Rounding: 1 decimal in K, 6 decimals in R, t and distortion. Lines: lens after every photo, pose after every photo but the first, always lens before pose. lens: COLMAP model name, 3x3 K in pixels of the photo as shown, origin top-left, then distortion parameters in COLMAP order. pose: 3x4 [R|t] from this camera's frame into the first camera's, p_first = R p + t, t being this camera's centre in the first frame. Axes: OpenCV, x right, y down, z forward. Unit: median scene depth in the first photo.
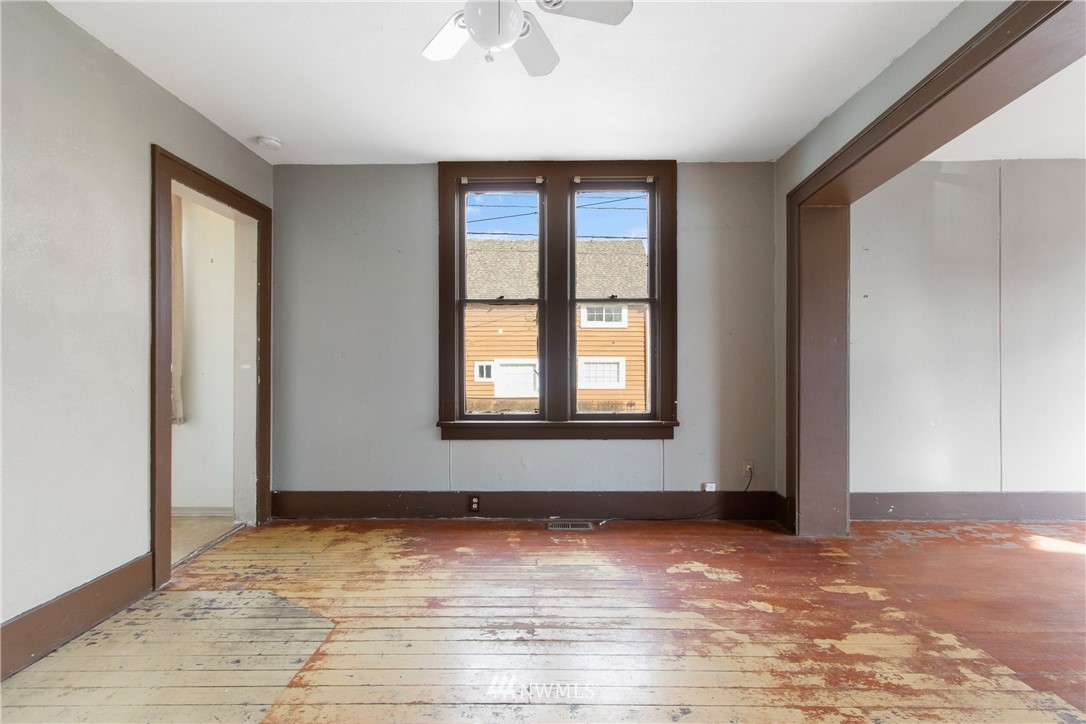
lens RADIAL K [[502.7, 0, 542.6], [0, 502.7, 360.0], [0, 0, 1]] dist [0.007139, -0.002434]
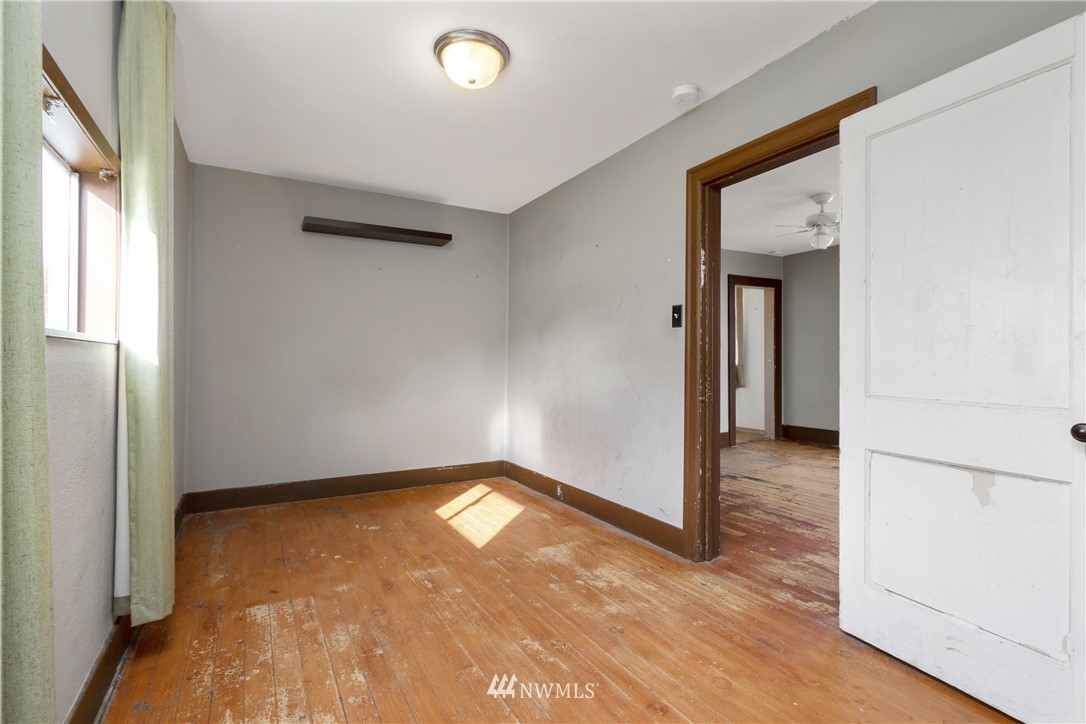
lens RADIAL K [[502.7, 0, 522.2], [0, 502.7, 363.1], [0, 0, 1]] dist [0.007139, -0.002434]
pose [[0.475553, -0.000415, -0.879687, 0.940629], [0.013379, 0.999888, 0.006761, -0.005954], [0.879586, -0.014985, 0.475505, -1.093450]]
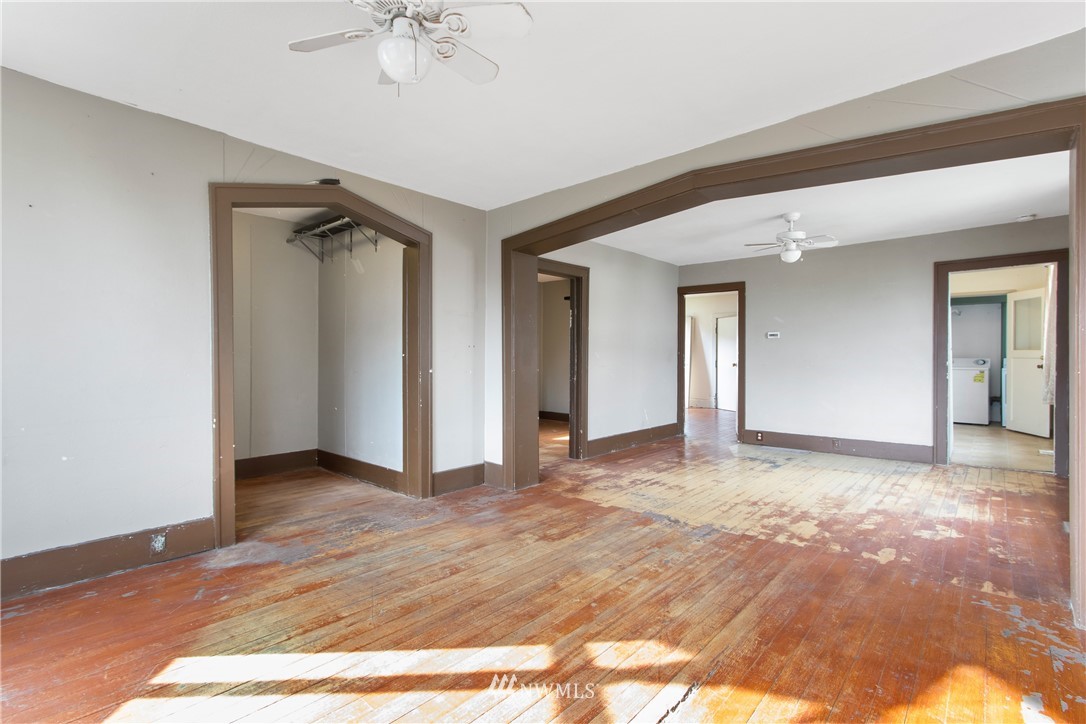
lens RADIAL K [[502.7, 0, 531.8], [0, 502.7, 352.7], [0, 0, 1]] dist [0.007139, -0.002434]
pose [[-0.675159, -0.009328, -0.737613, 1.948944], [0.004461, 0.999850, -0.016727, -0.004336], [0.737658, -0.014584, -0.675017, 1.132404]]
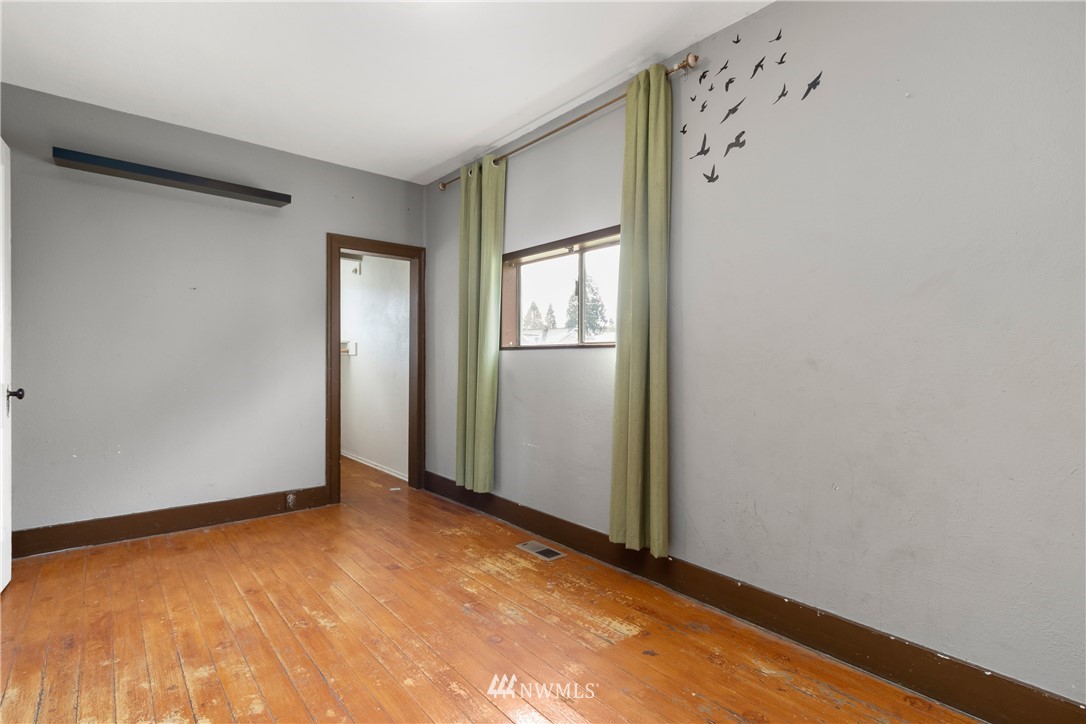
lens RADIAL K [[502.7, 0, 524.1], [0, 502.7, 374.3], [0, 0, 1]] dist [0.007139, -0.002434]
pose [[-0.637125, -0.033799, 0.770019, -0.531710], [-0.023391, 0.999426, 0.024514, -0.000262], [-0.770405, -0.002392, -0.637550, -0.451931]]
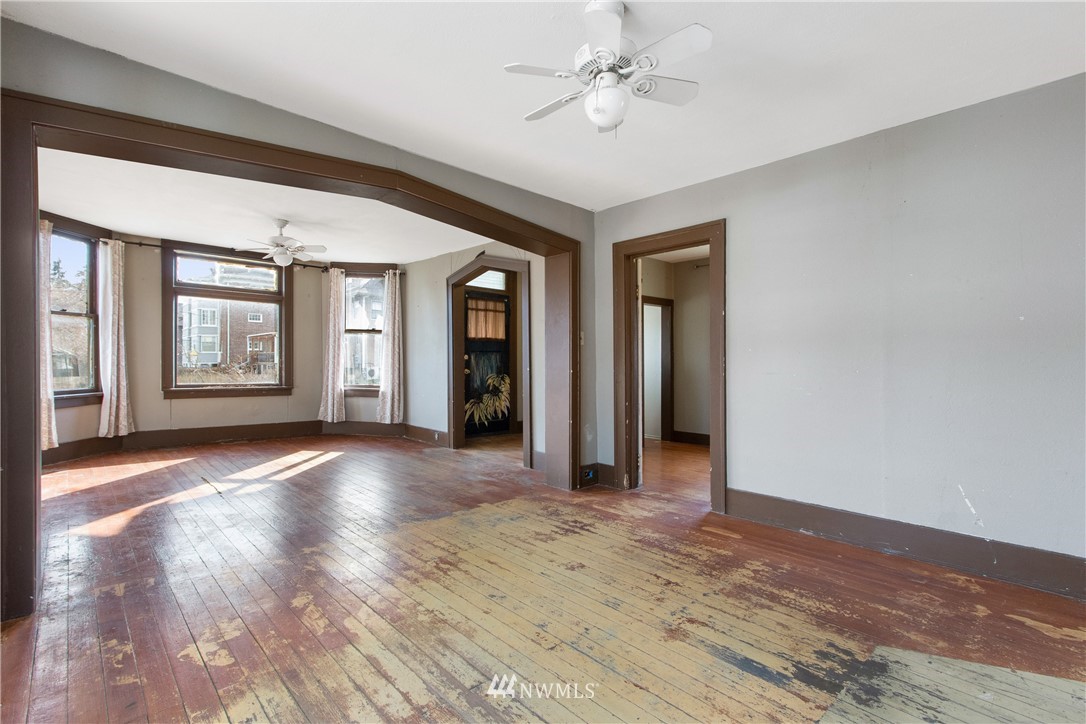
lens RADIAL K [[502.7, 0, 529.5], [0, 502.7, 365.5], [0, 0, 1]] dist [0.007139, -0.002434]
pose [[-0.674462, -0.011428, 0.738221, -0.545731], [-0.014018, 0.999898, 0.002671, 0.004833], [-0.738176, -0.008547, -0.674554, 1.190979]]
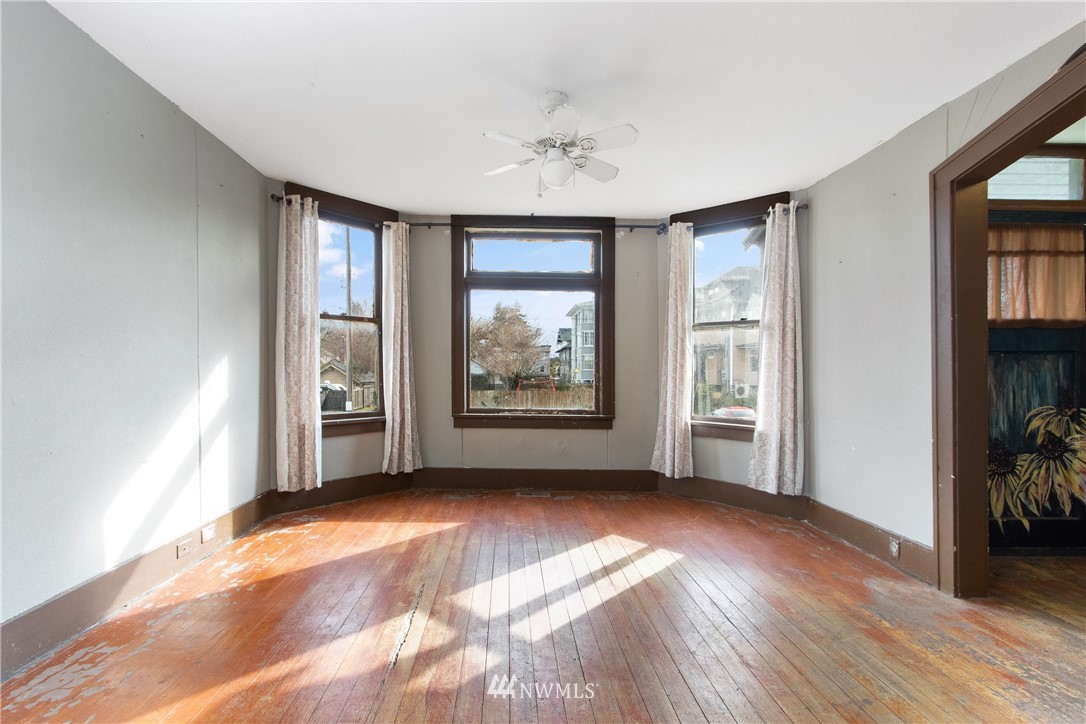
lens RADIAL K [[502.7, 0, 519.5], [0, 502.7, 380.6], [0, 0, 1]] dist [0.007139, -0.002434]
pose [[-0.021931, -0.010716, 0.999702, 0.566061], [-0.012582, 0.999866, 0.010442, 0.006013], [-0.999680, -0.012349, -0.022063, 0.669754]]
